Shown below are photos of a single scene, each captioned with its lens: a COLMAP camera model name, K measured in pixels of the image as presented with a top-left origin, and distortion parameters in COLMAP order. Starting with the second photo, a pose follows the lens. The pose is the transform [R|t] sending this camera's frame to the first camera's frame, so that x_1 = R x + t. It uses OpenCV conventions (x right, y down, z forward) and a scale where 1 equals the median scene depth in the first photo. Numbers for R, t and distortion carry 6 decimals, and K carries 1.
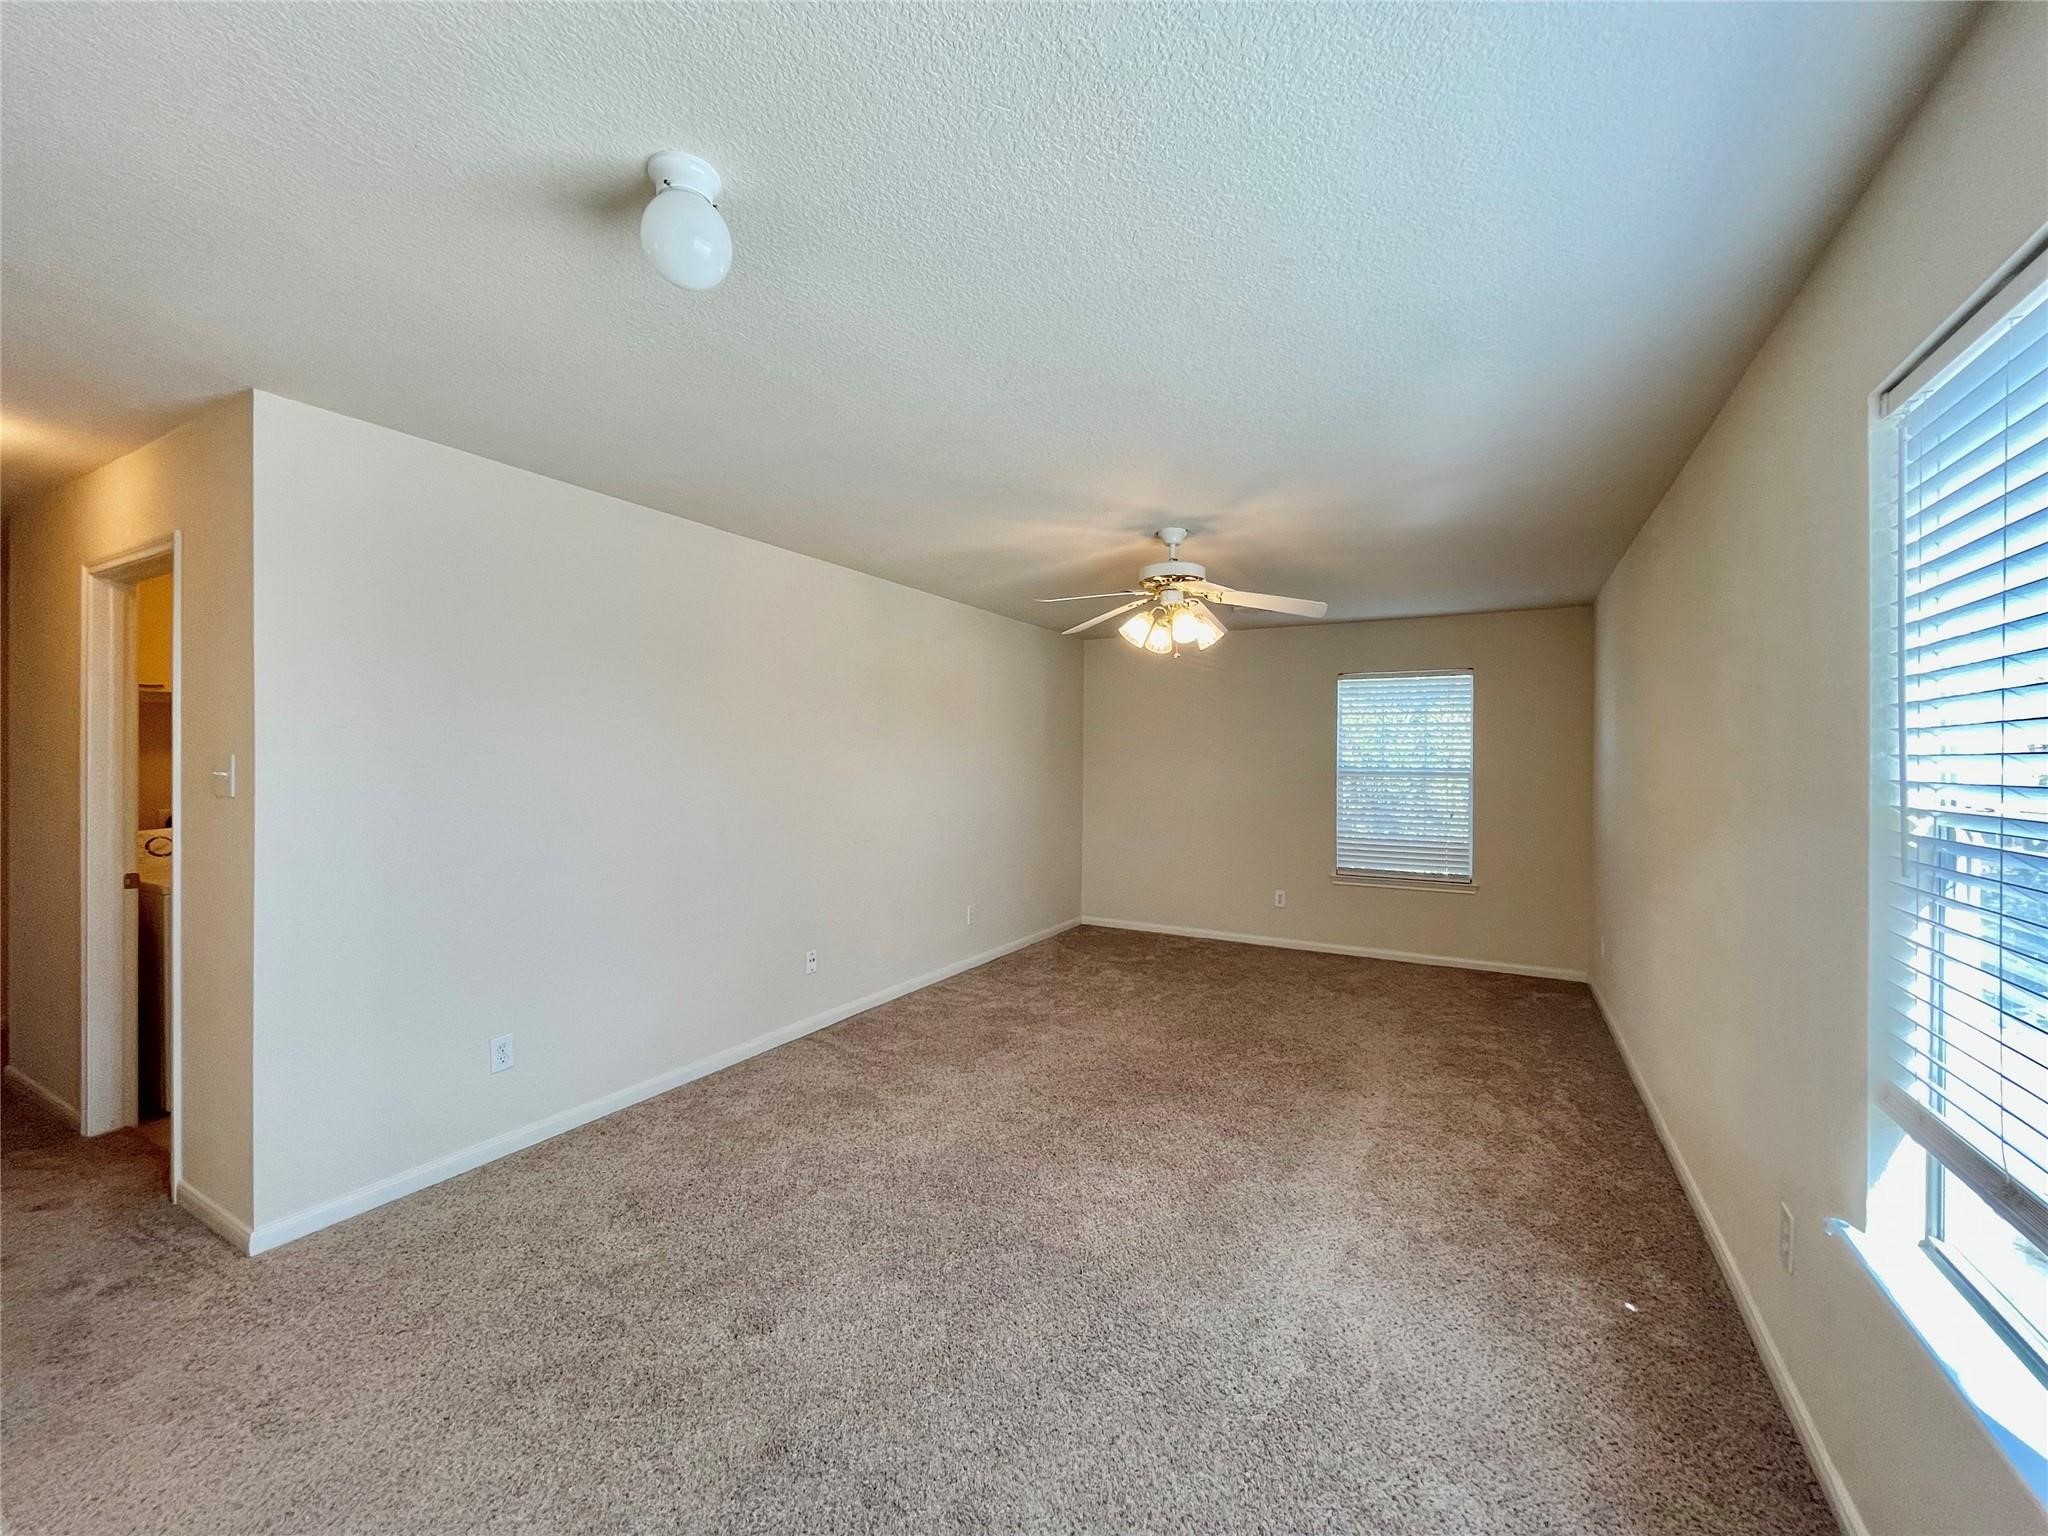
lens RADIAL K [[832.3, 0, 1021.8], [0, 832.3, 763.7], [0, 0, 1]] dist [-0.000067, -0.000152]
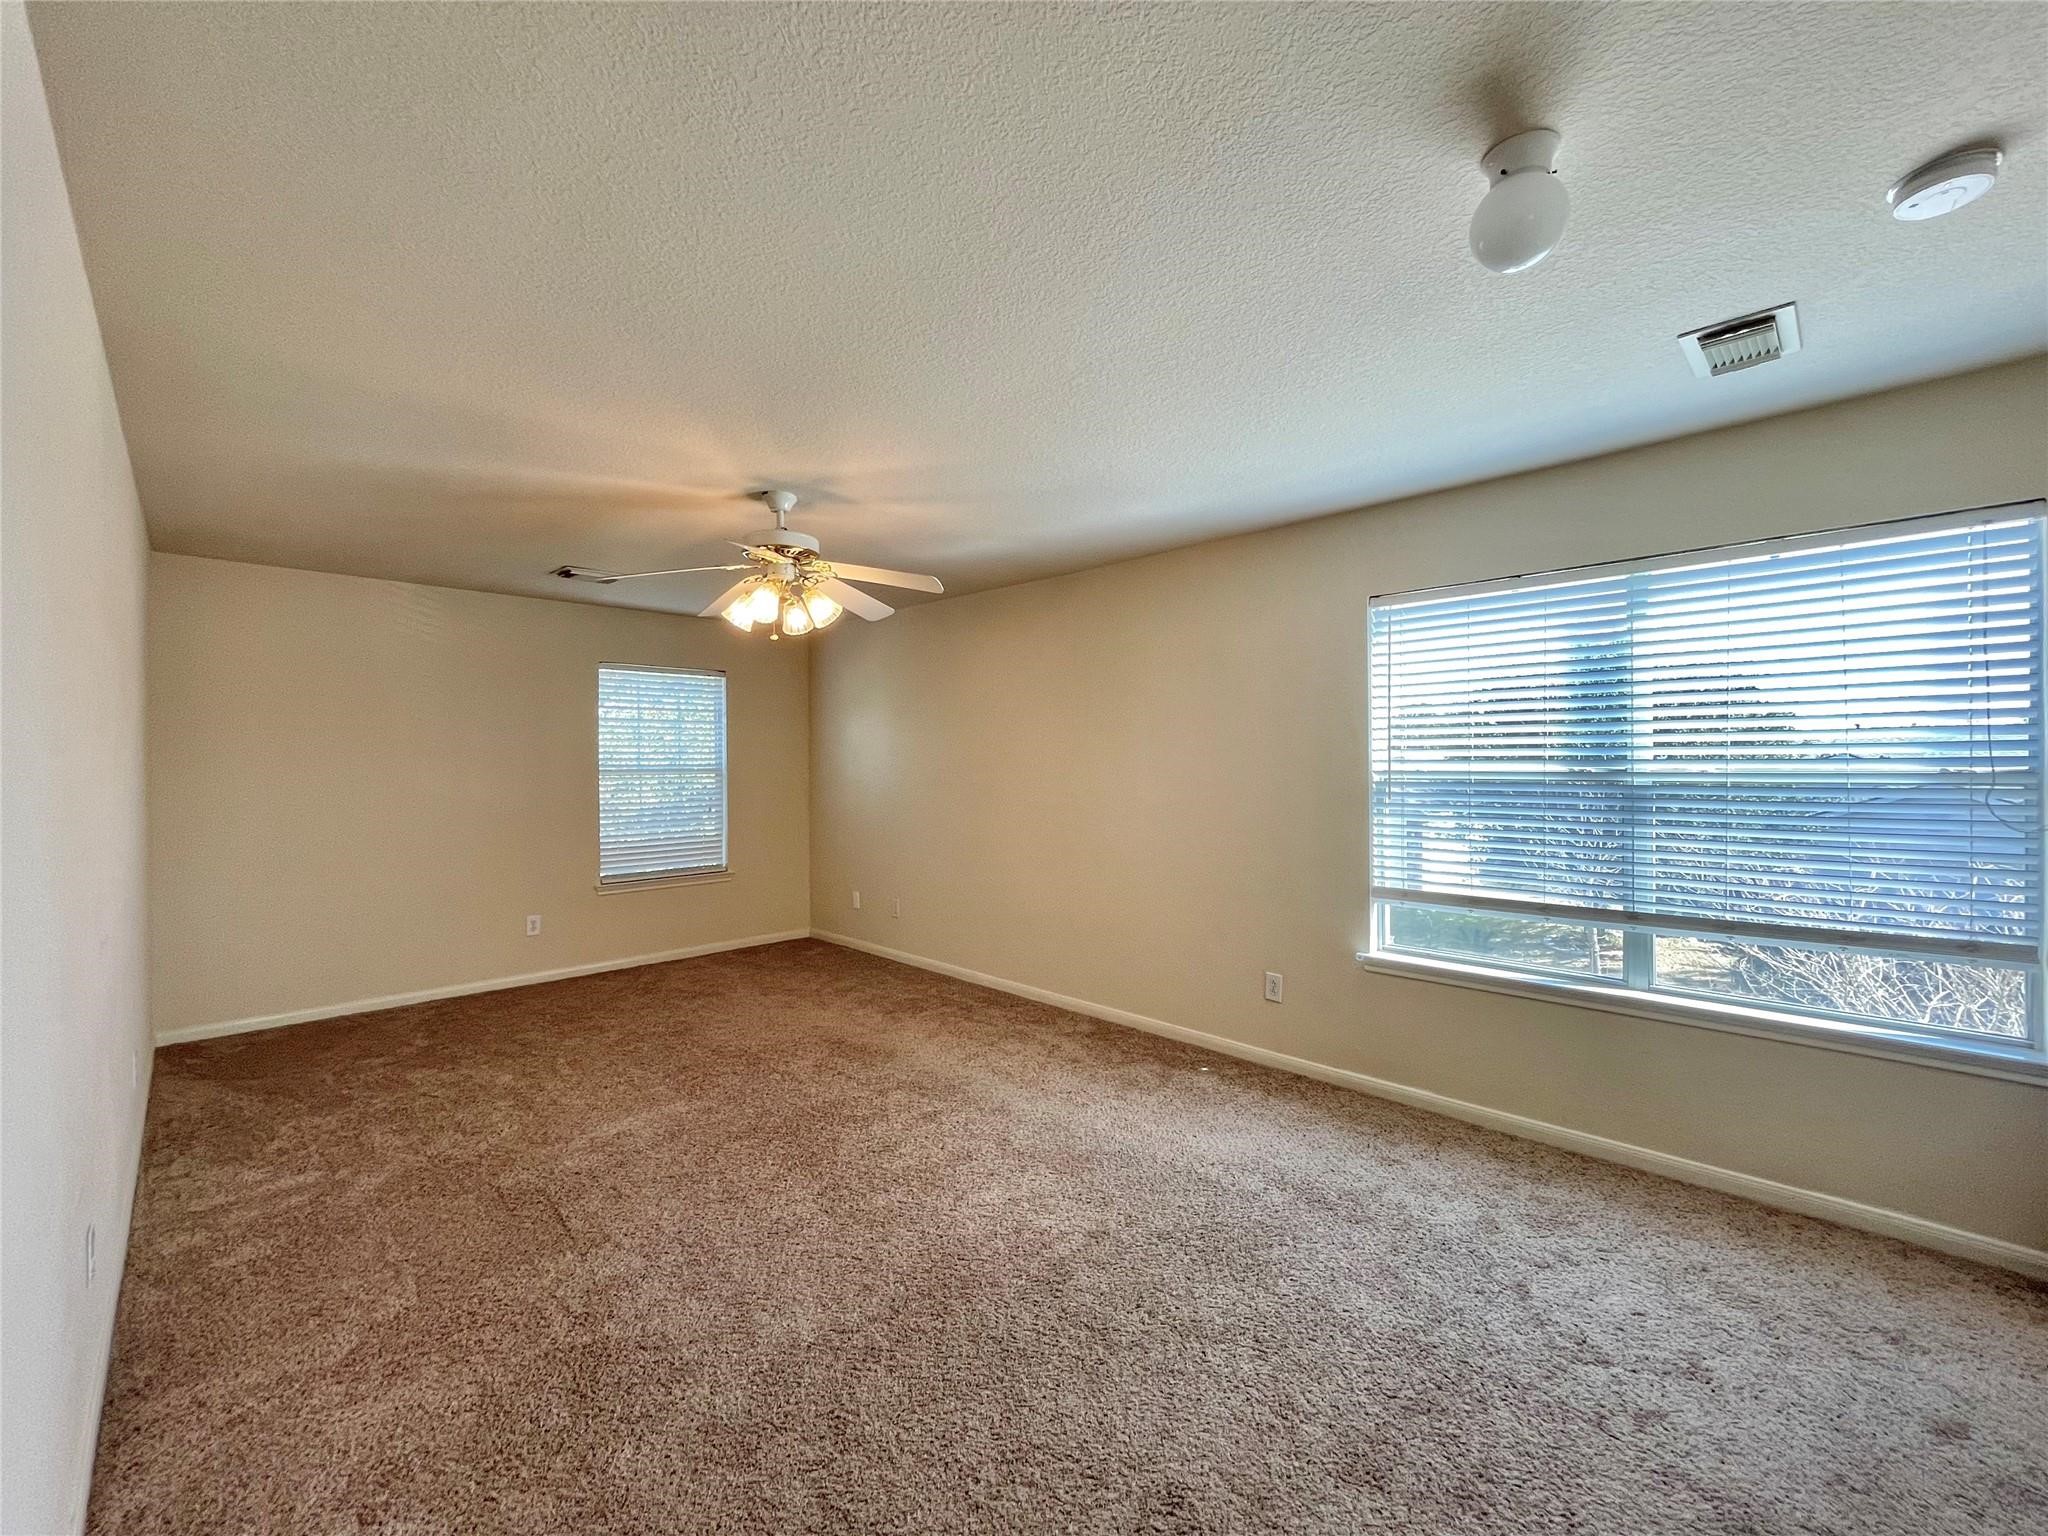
lens RADIAL K [[832.3, 0, 1021.8], [0, 832.3, 763.7], [0, 0, 1]] dist [-0.000067, -0.000152]
pose [[0.270301, -0.011991, 0.962701, -0.543129], [0.011621, 0.999890, 0.009191, -0.001135], [-0.962706, 0.008704, 0.270411, 0.469195]]
